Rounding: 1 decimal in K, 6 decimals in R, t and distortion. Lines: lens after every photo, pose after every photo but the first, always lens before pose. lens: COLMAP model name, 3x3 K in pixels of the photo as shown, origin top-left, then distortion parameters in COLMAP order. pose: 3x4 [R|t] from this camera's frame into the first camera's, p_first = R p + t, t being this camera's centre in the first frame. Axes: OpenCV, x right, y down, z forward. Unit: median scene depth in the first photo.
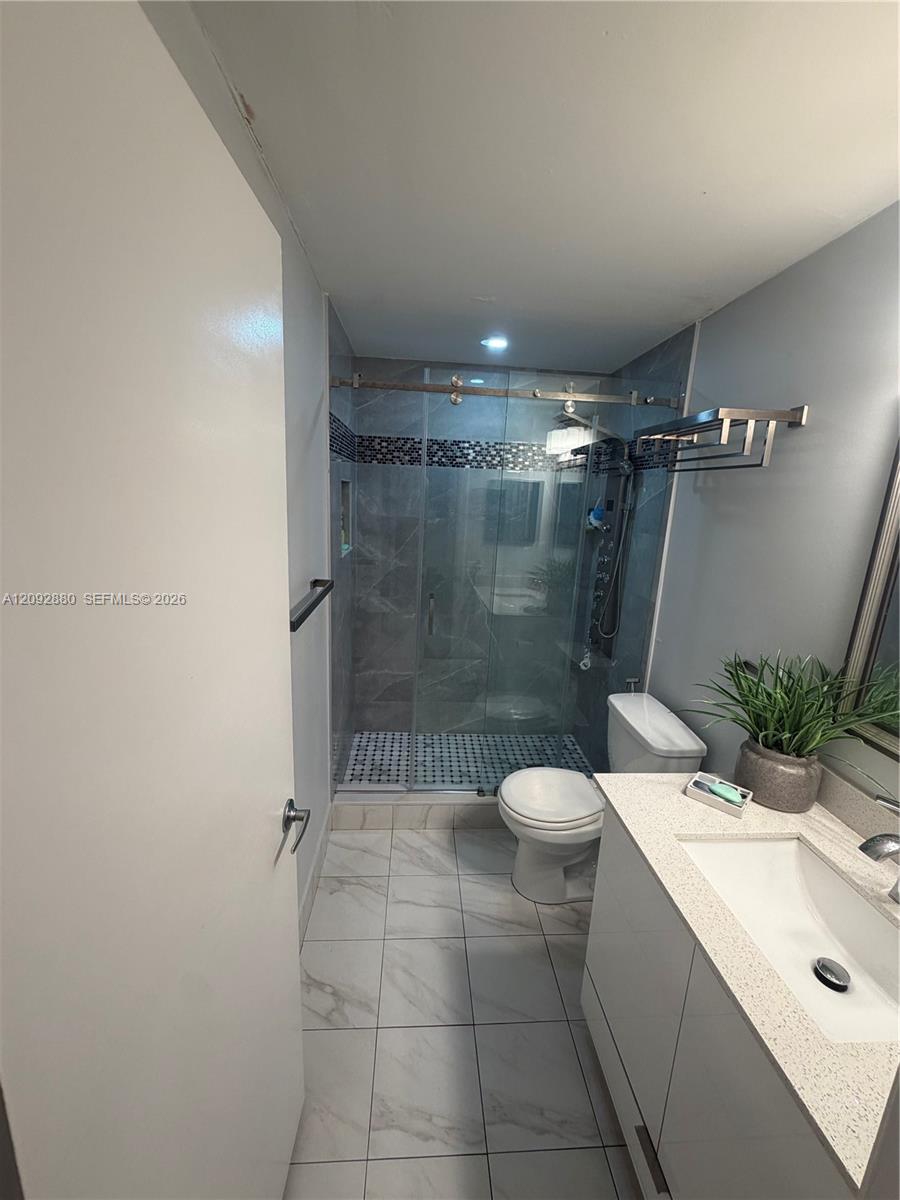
lens RADIAL K [[481.7, 0, 449.8], [0, 481.7, 599.3], [0, 0, 1]] dist [-0.003659, 0.000305]
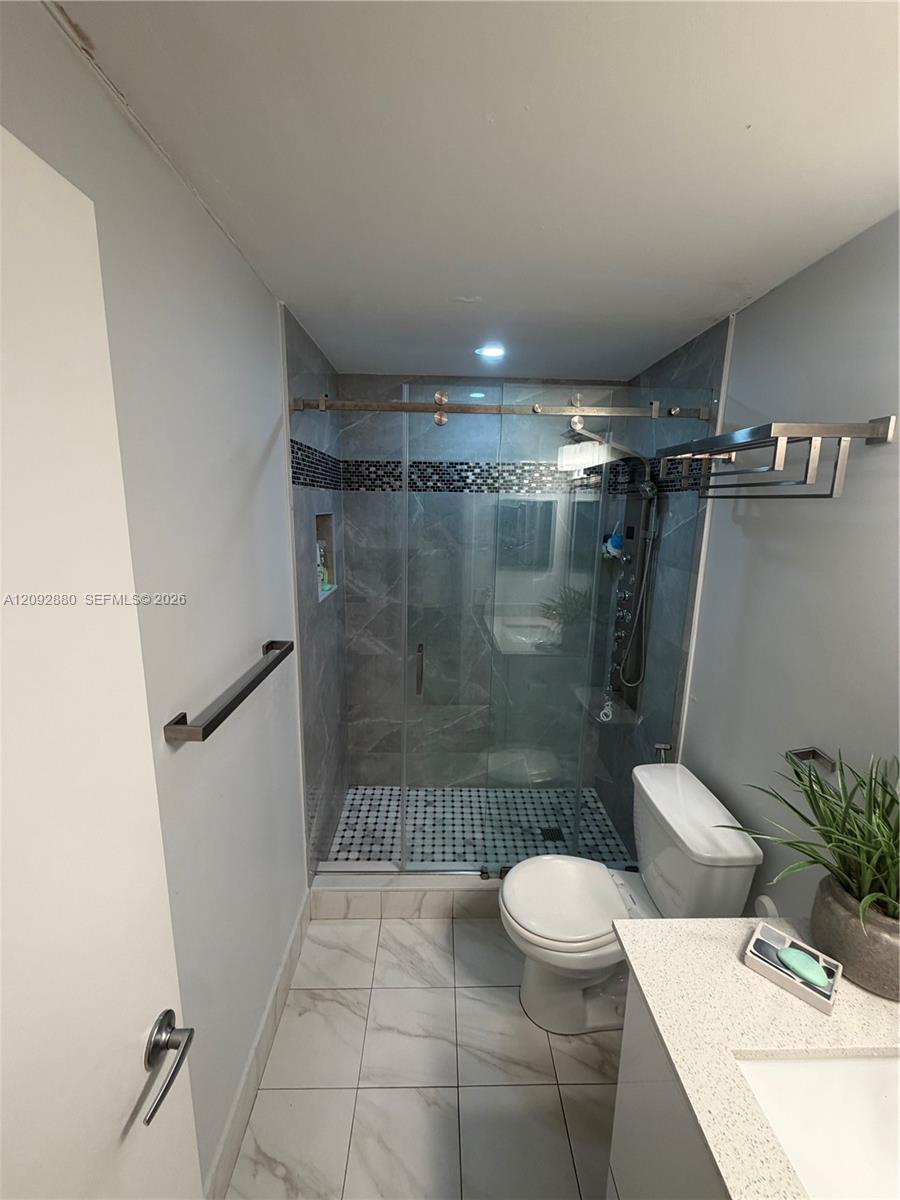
lens RADIAL K [[481.7, 0, 450.2], [0, 481.7, 598.4], [0, 0, 1]] dist [-0.003659, 0.000305]
pose [[0.998735, -0.019150, -0.046489, 0.059734], [0.018054, 0.999552, -0.023878, -0.076010], [0.046925, 0.023008, 0.998633, 0.155025]]
